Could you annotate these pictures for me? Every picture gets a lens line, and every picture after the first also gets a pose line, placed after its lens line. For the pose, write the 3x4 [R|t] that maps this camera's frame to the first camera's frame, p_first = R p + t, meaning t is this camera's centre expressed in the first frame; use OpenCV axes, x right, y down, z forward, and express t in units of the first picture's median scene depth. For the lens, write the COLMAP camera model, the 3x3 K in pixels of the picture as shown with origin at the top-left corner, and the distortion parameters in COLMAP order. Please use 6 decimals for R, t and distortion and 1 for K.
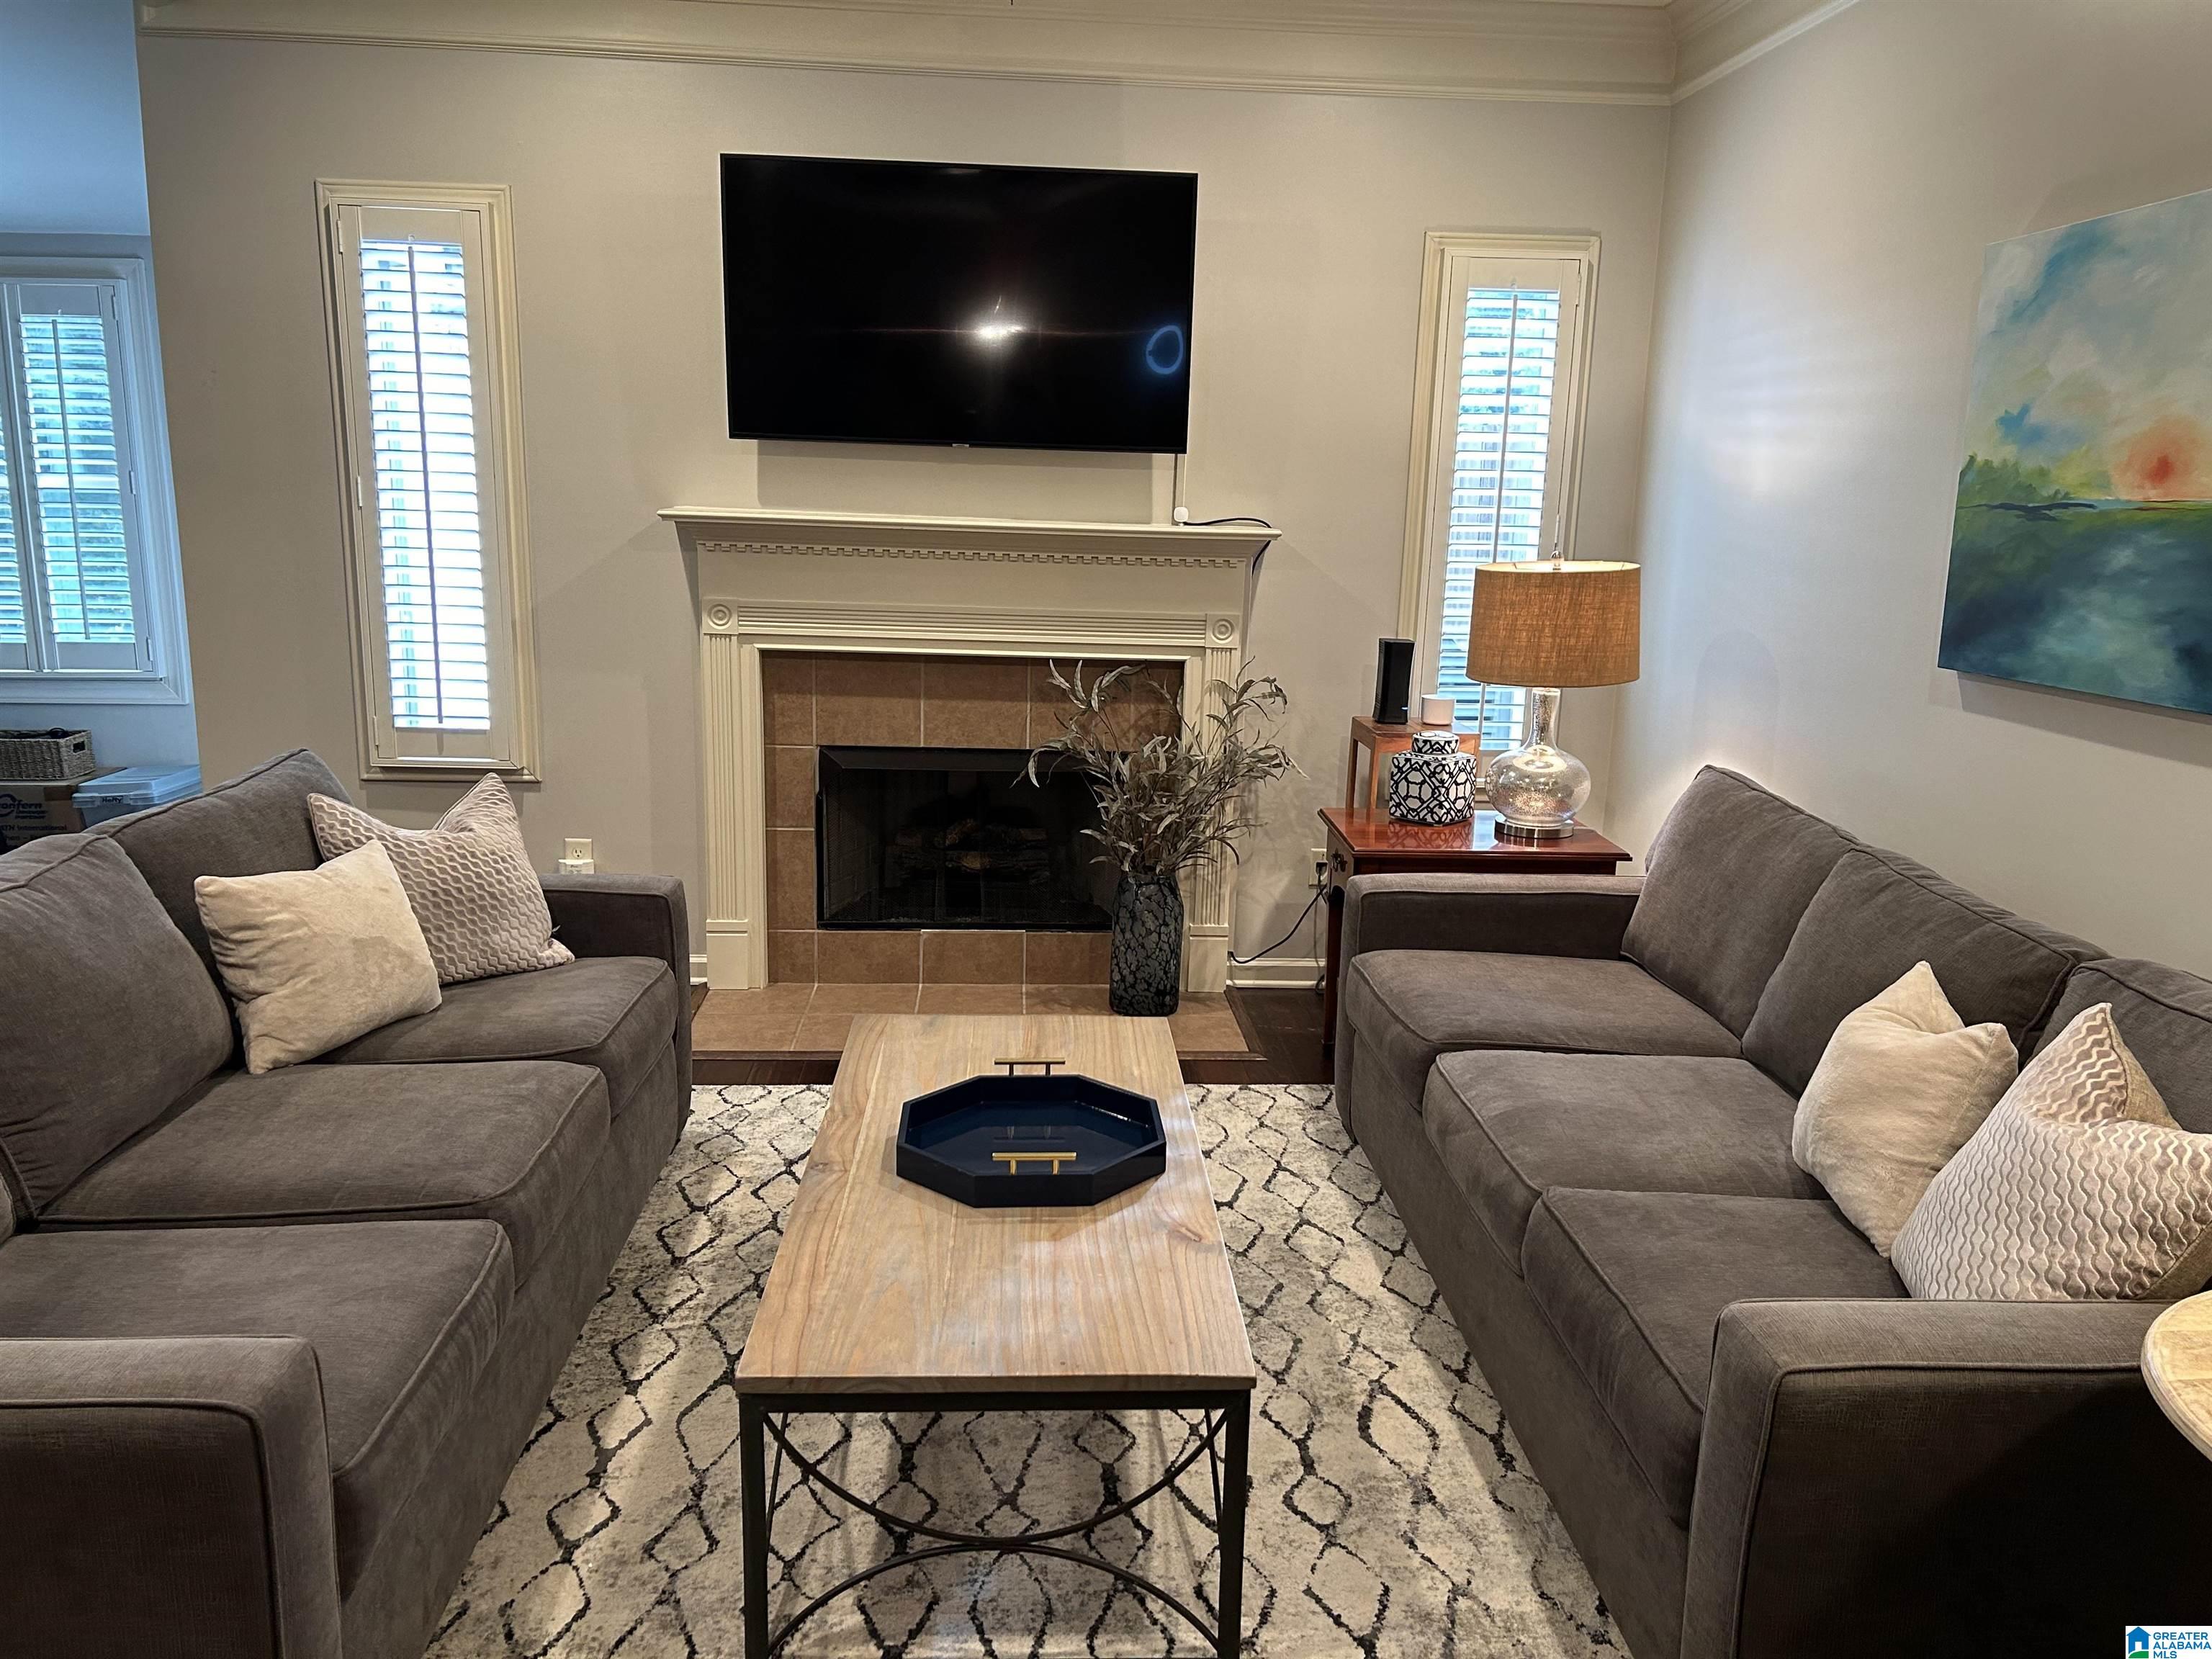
lens RADIAL K [[1664.7, 0, 1116.7], [0, 1664.7, 828.5], [0, 0, 1]] dist [0.045479, -0.044412]
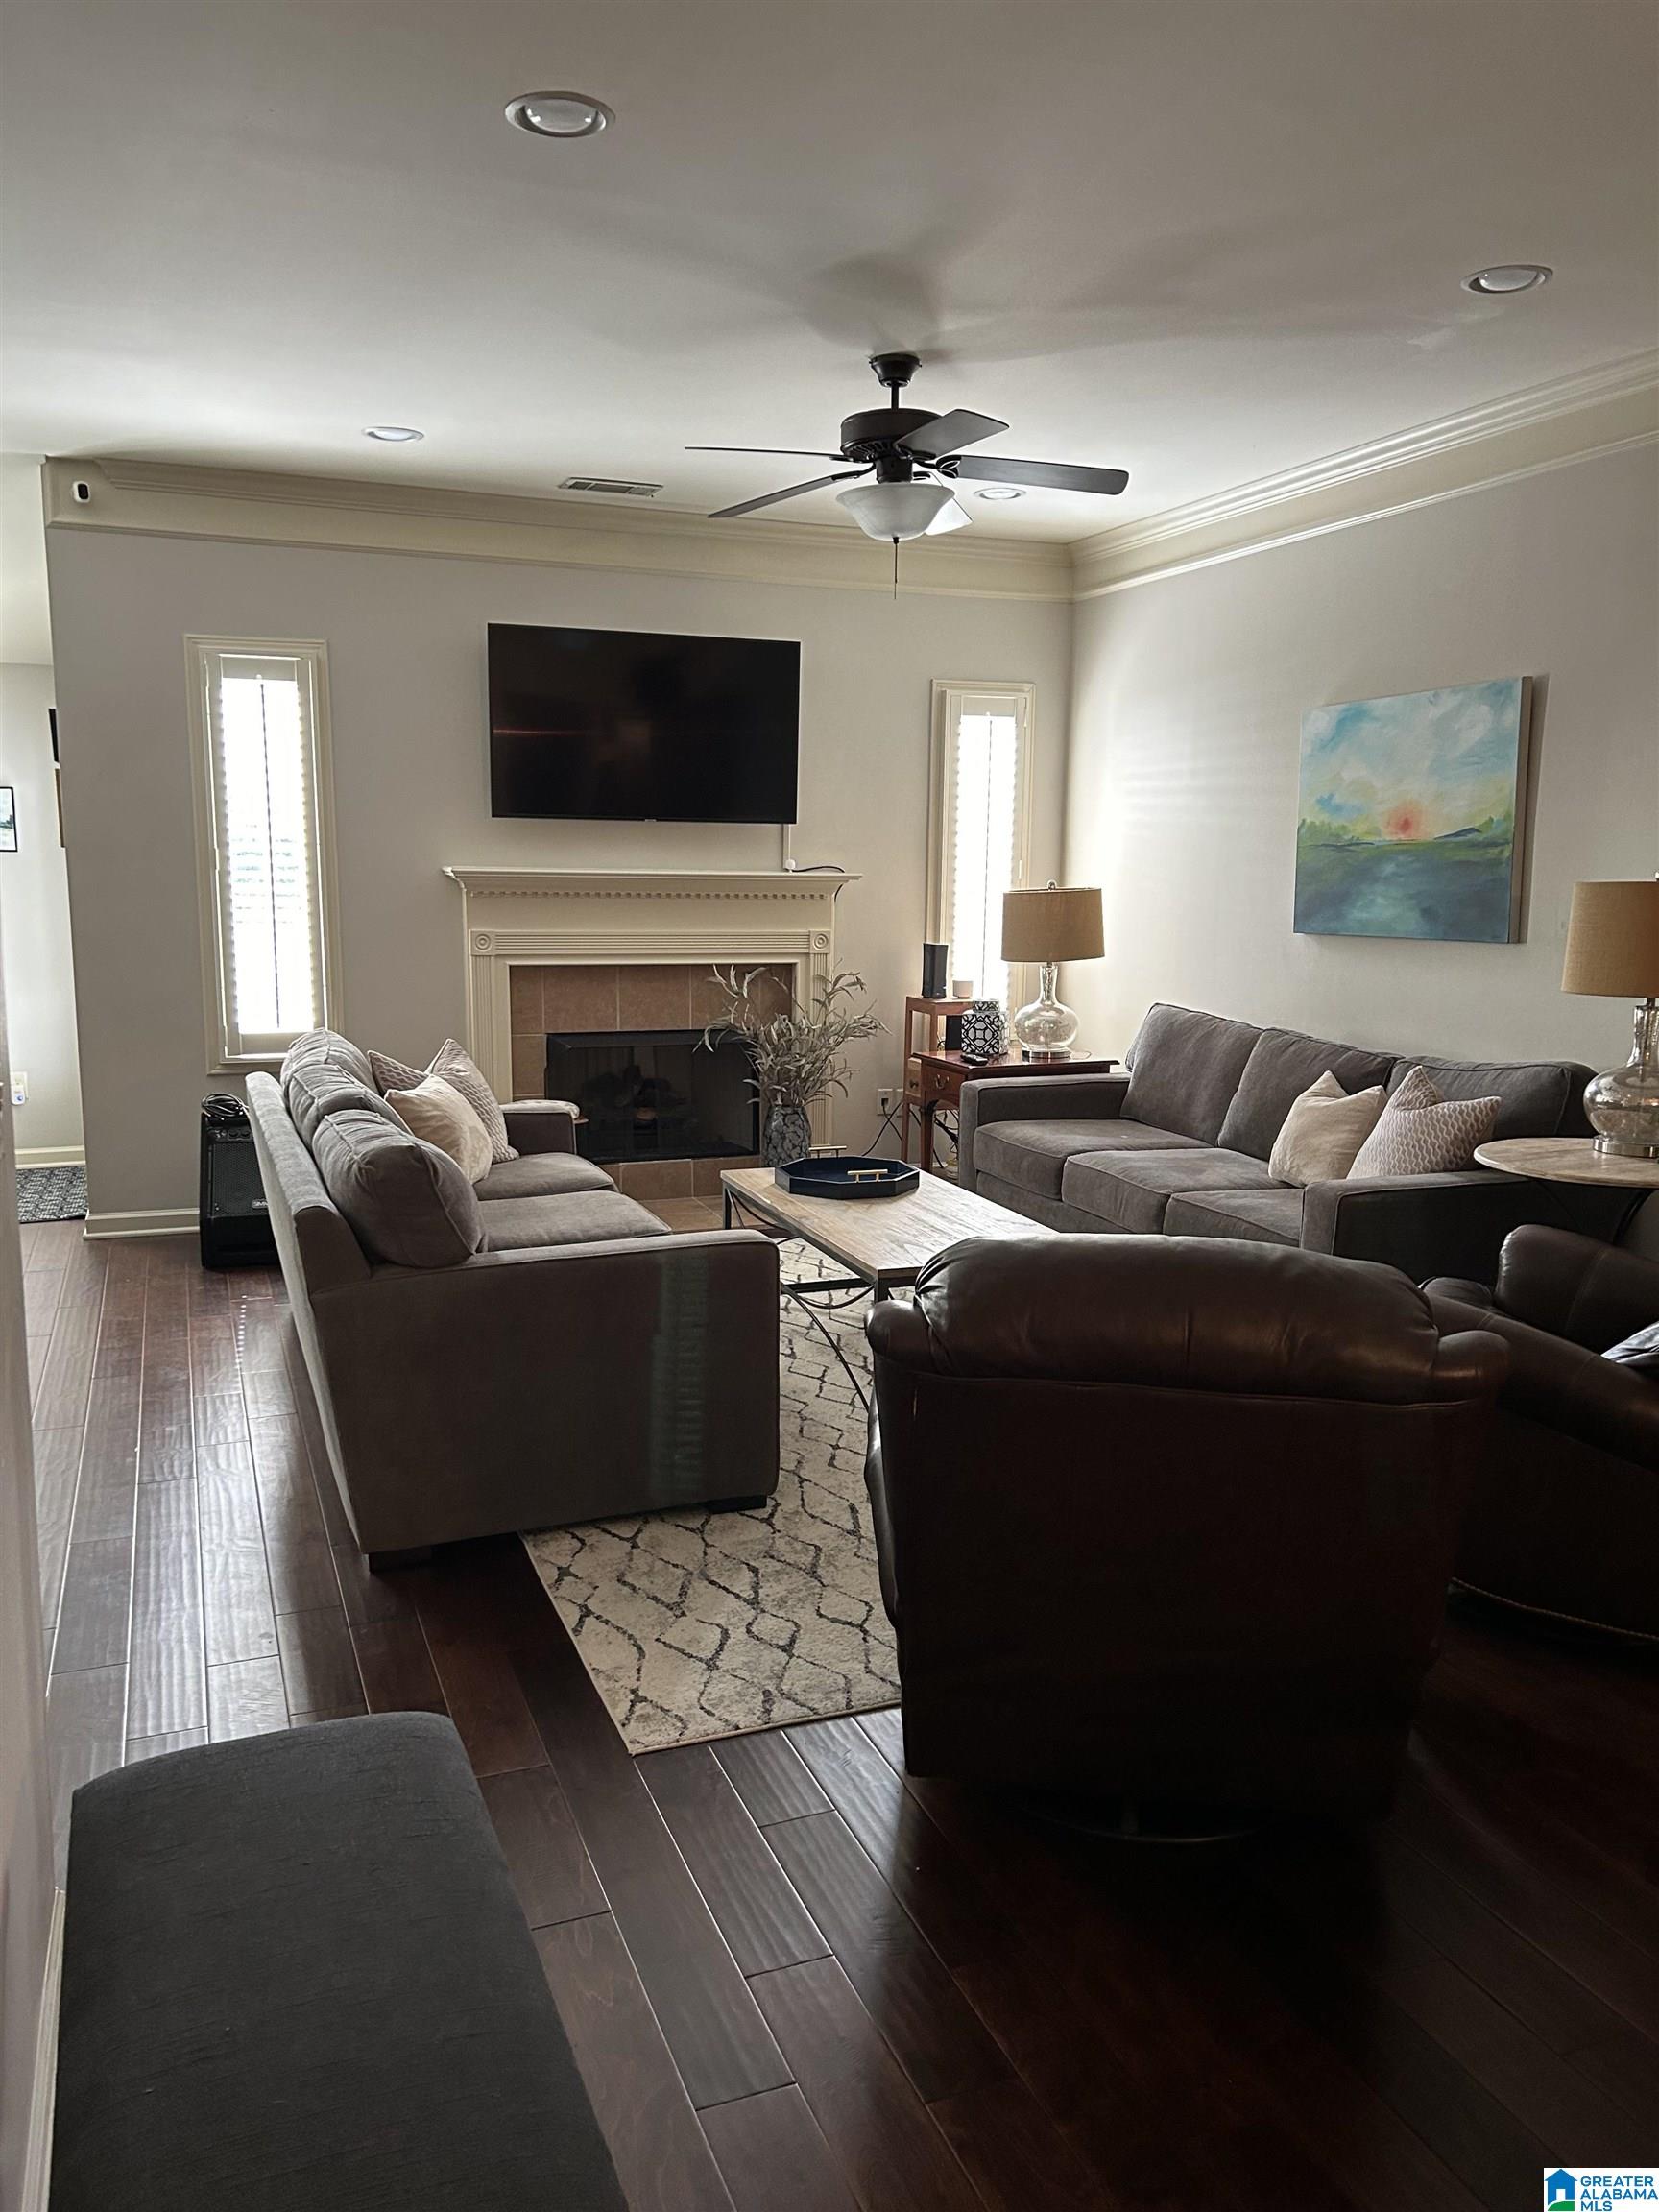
lens RADIAL K [[1664.7, 0, 824.8], [0, 1664.7, 1116.1], [0, 0, 1]] dist [0.045479, -0.044412]
pose [[0.954515, -0.064440, 0.291118, -0.452421], [0.077728, 0.996385, -0.034297, 0.105029], [-0.287855, 0.055365, 0.956072, -0.492163]]
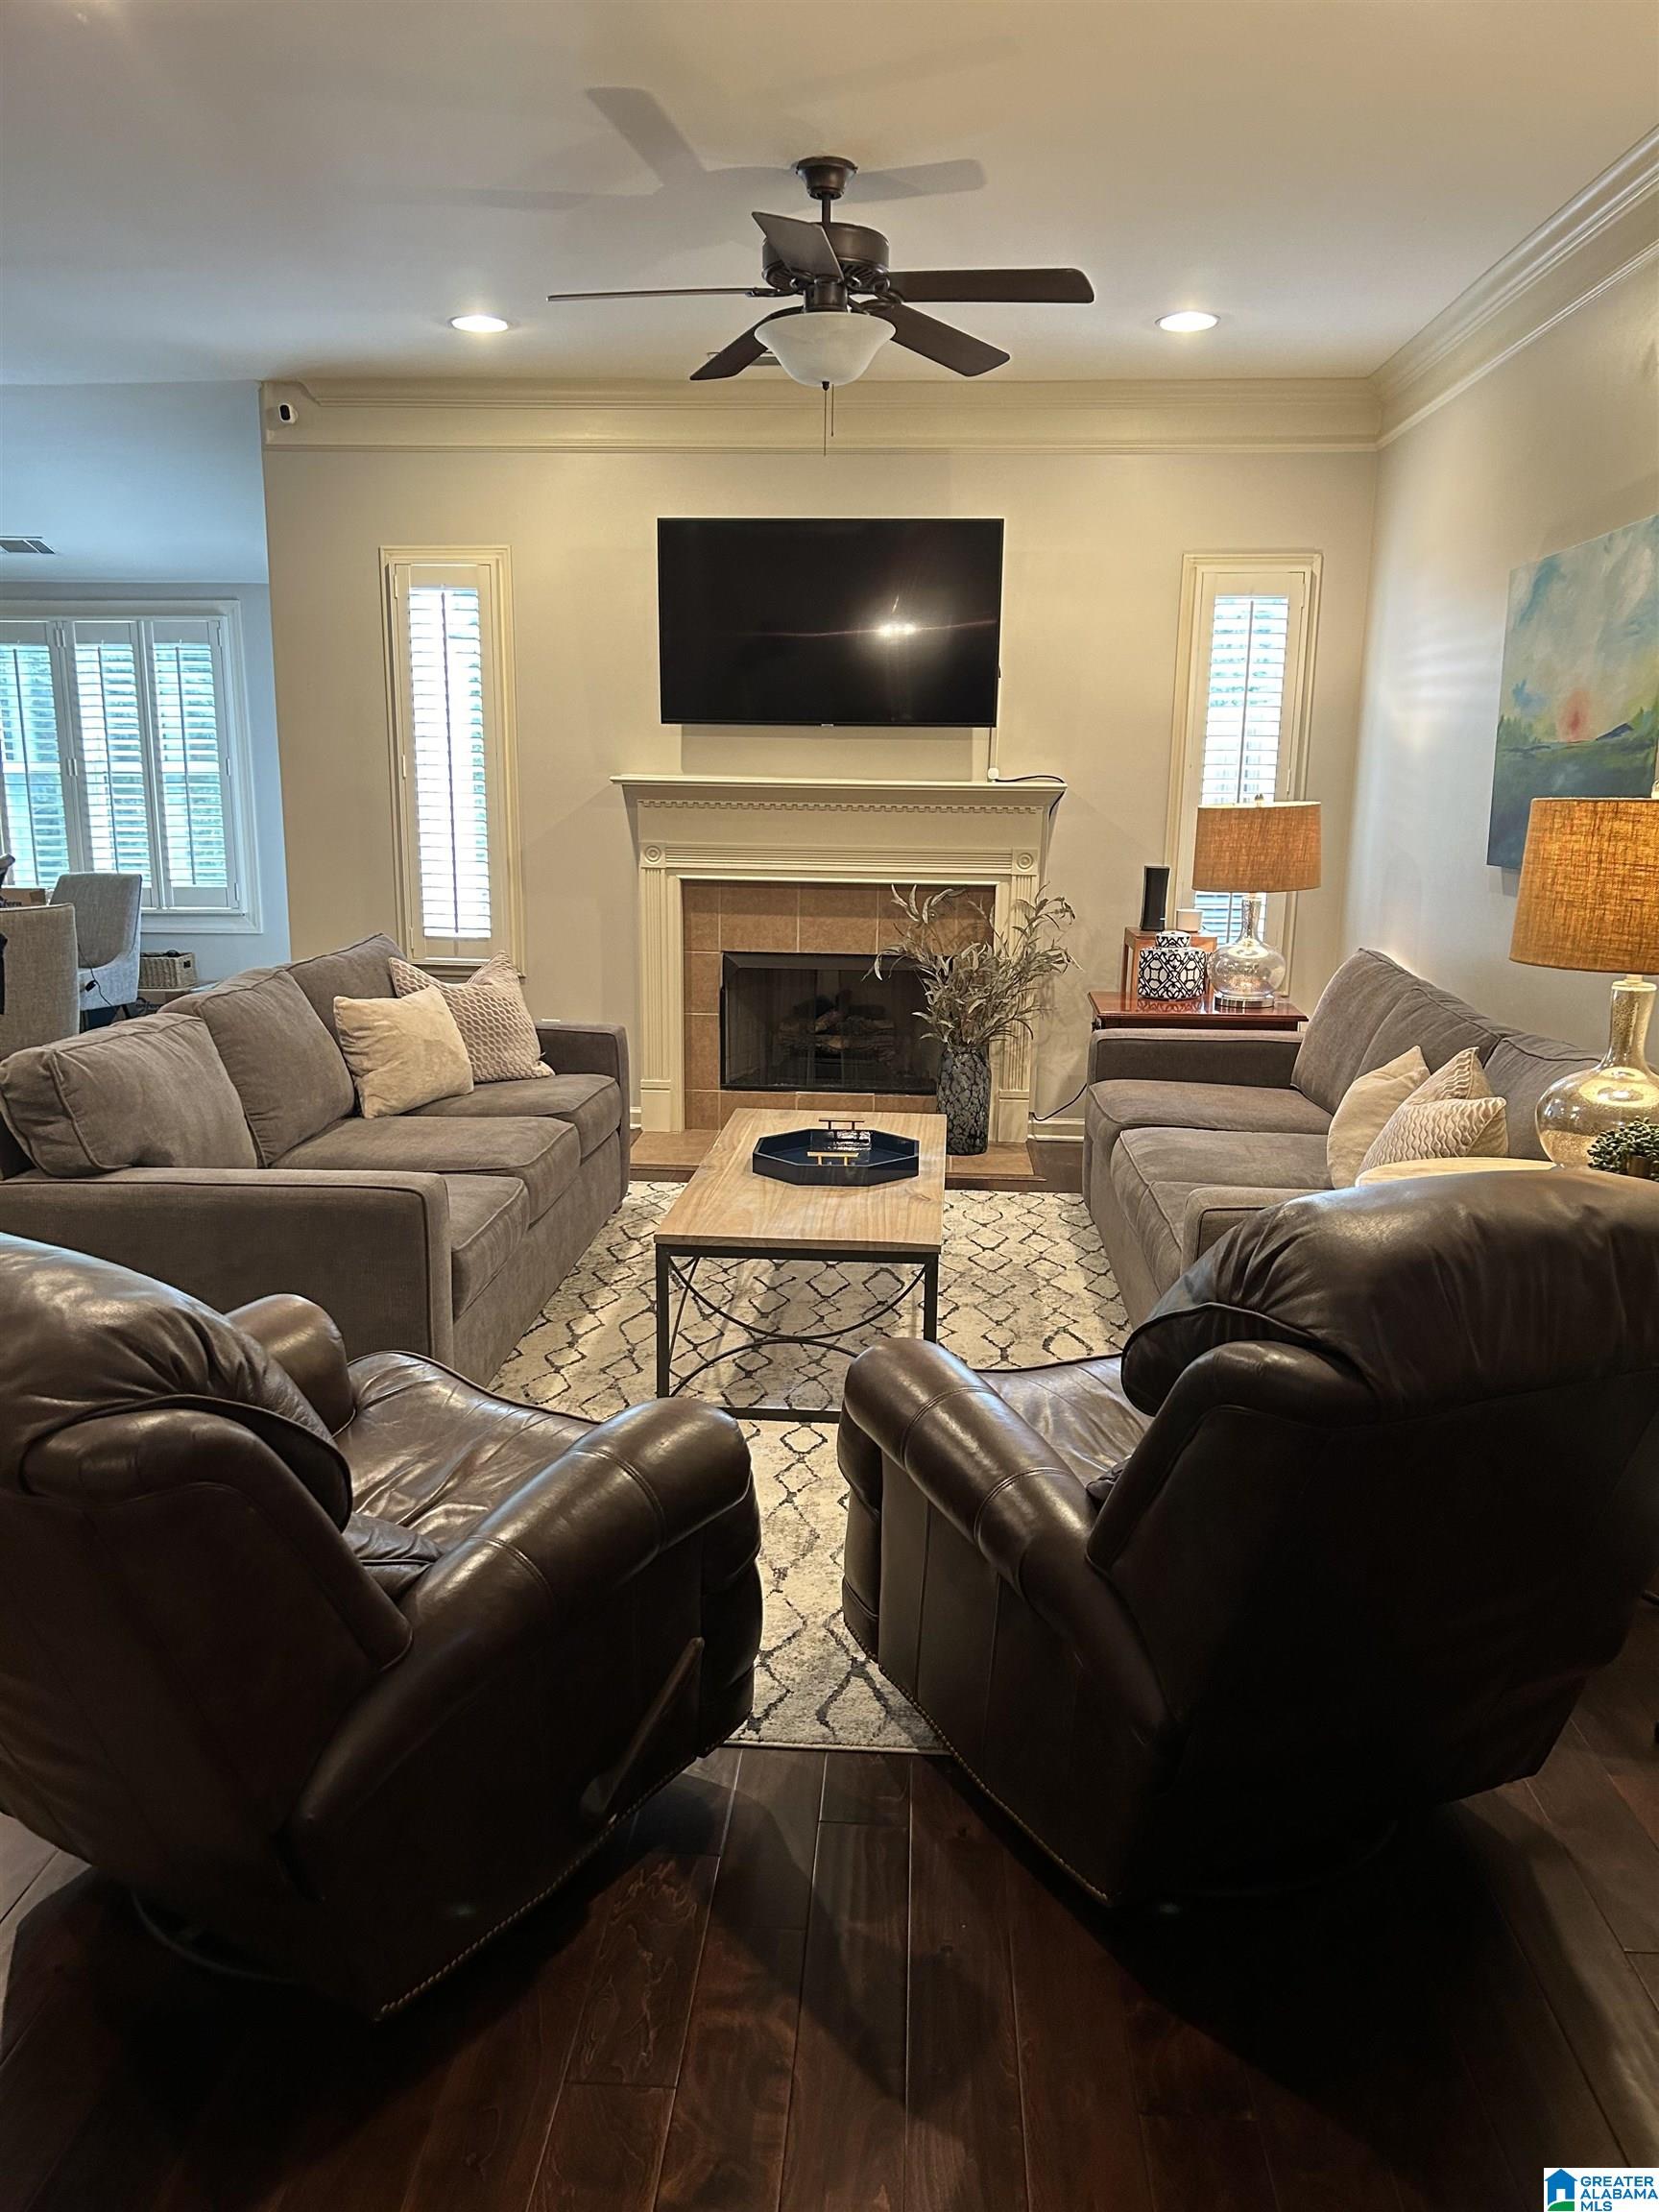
lens RADIAL K [[1664.7, 0, 820.2], [0, 1664.7, 1121.4], [0, 0, 1]] dist [0.045479, -0.044412]
pose [[0.990880, 0.012882, -0.134131, 0.100795], [-0.012535, 0.999916, 0.003433, 0.101735], [0.134164, -0.001720, 0.990958, -0.398677]]
